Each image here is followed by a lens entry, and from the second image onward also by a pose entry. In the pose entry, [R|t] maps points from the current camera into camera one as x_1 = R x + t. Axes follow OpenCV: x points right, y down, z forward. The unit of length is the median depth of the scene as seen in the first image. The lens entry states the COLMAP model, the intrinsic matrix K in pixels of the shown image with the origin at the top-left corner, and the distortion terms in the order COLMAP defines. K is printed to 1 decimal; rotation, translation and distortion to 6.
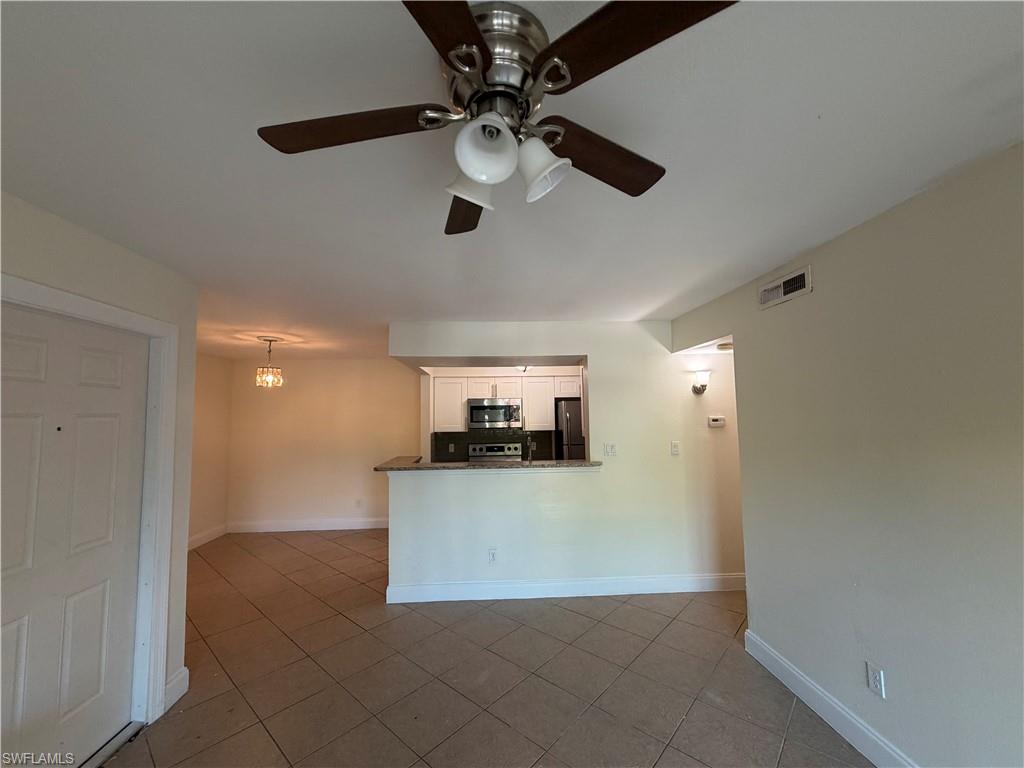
lens RADIAL K [[408.1, 0, 507.2], [0, 408.1, 383.1], [0, 0, 1]] dist [-0.000806, 0.000000]
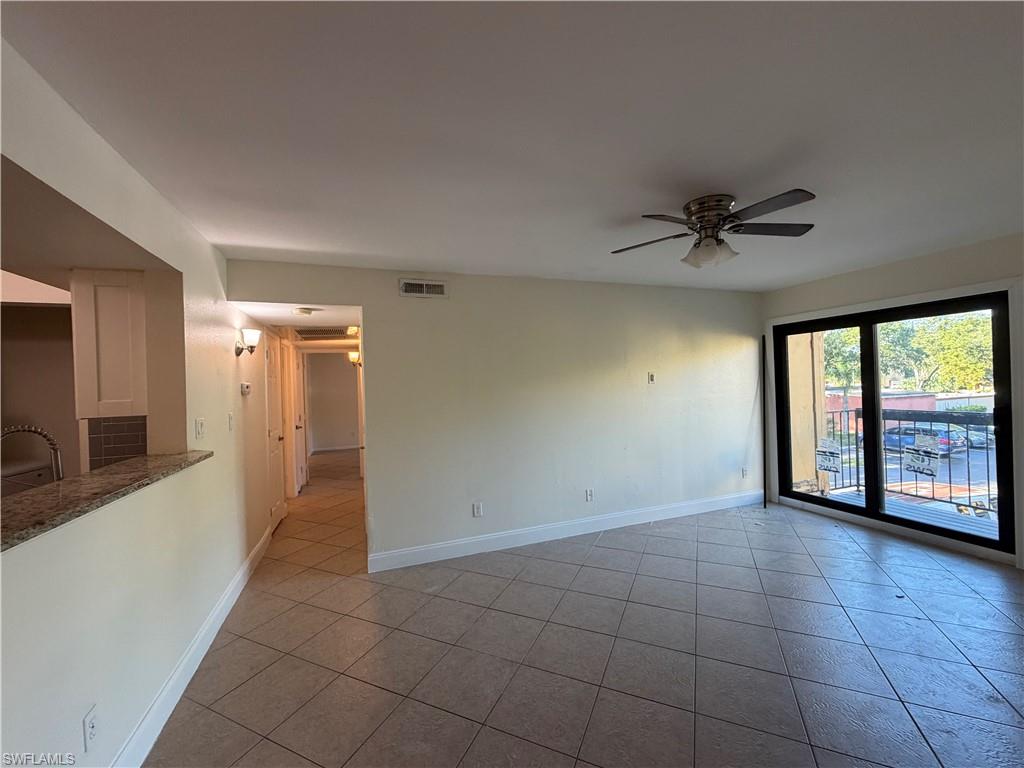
lens RADIAL K [[408.1, 0, 507.2], [0, 408.1, 383.1], [0, 0, 1]] dist [-0.000806, 0.000000]
pose [[-0.291592, 0.027341, 0.956152, -0.498559], [-0.038410, 0.998451, -0.040264, 0.096008], [-0.955771, -0.048467, -0.290090, 0.714368]]
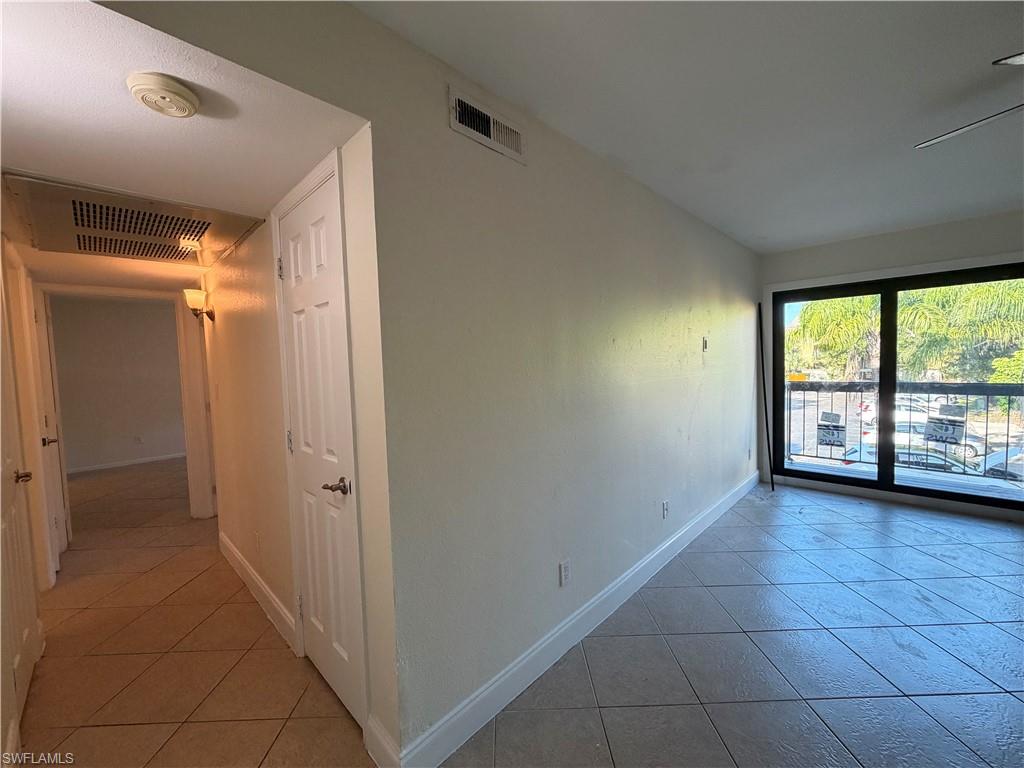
lens RADIAL K [[411.2, 0, 509.4], [0, 411.2, 386.2], [0, 0, 1]] dist [-0.000074, -0.000005]
pose [[-0.673137, -0.008398, 0.739470, 0.103279], [-0.016403, 0.999859, -0.003576, 0.119748], [-0.739336, -0.014537, -0.673180, 0.902780]]
